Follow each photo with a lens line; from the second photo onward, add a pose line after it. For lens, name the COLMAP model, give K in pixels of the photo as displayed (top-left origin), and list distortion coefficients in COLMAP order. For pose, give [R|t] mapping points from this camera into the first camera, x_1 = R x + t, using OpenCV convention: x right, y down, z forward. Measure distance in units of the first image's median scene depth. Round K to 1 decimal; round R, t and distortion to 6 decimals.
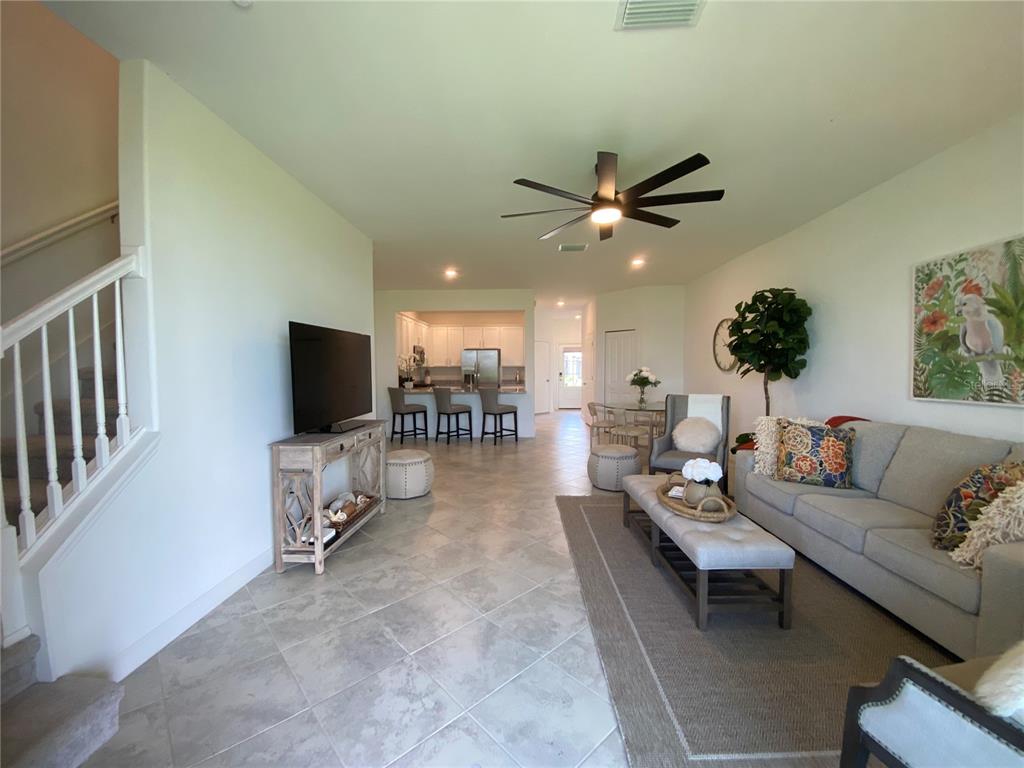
lens RADIAL K [[412.1, 0, 507.7], [0, 412.1, 386.0], [0, 0, 1]] dist [0.000660, 0.000012]
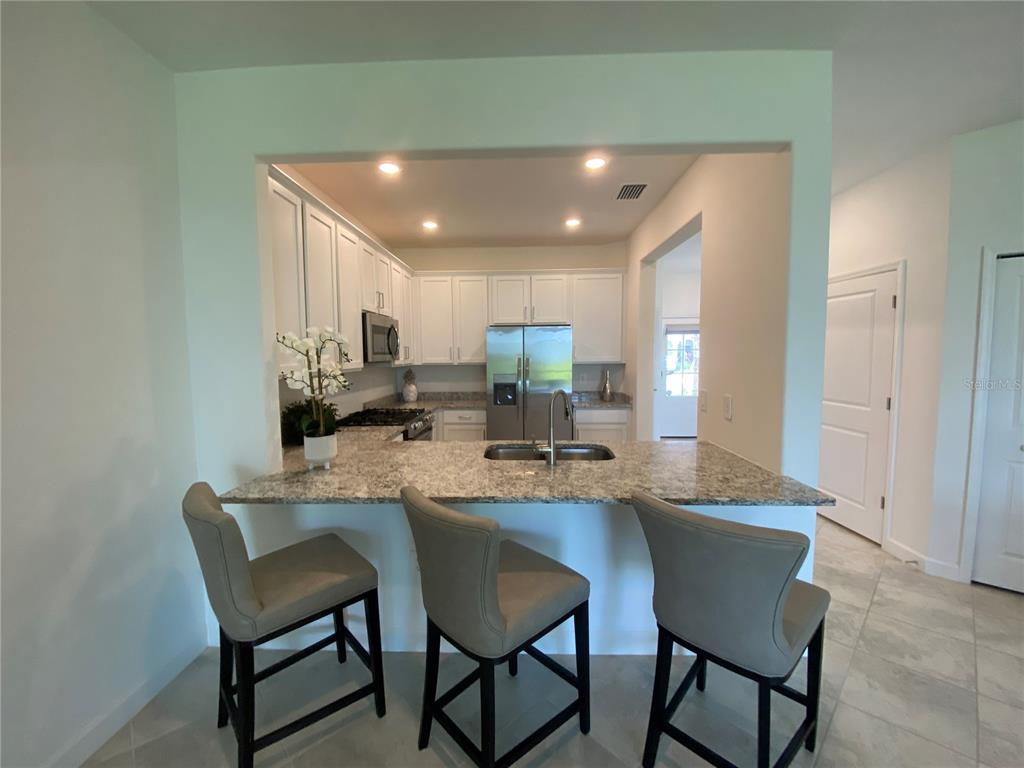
lens RADIAL K [[412.1, 0, 514.3], [0, 412.1, 382.5], [0, 0, 1]] dist [0.000660, 0.000012]
pose [[0.999715, -0.007837, 0.022571, -0.091800], [0.007354, 0.999744, 0.021407, -0.036929], [-0.022733, -0.021235, 0.999516, 0.557848]]
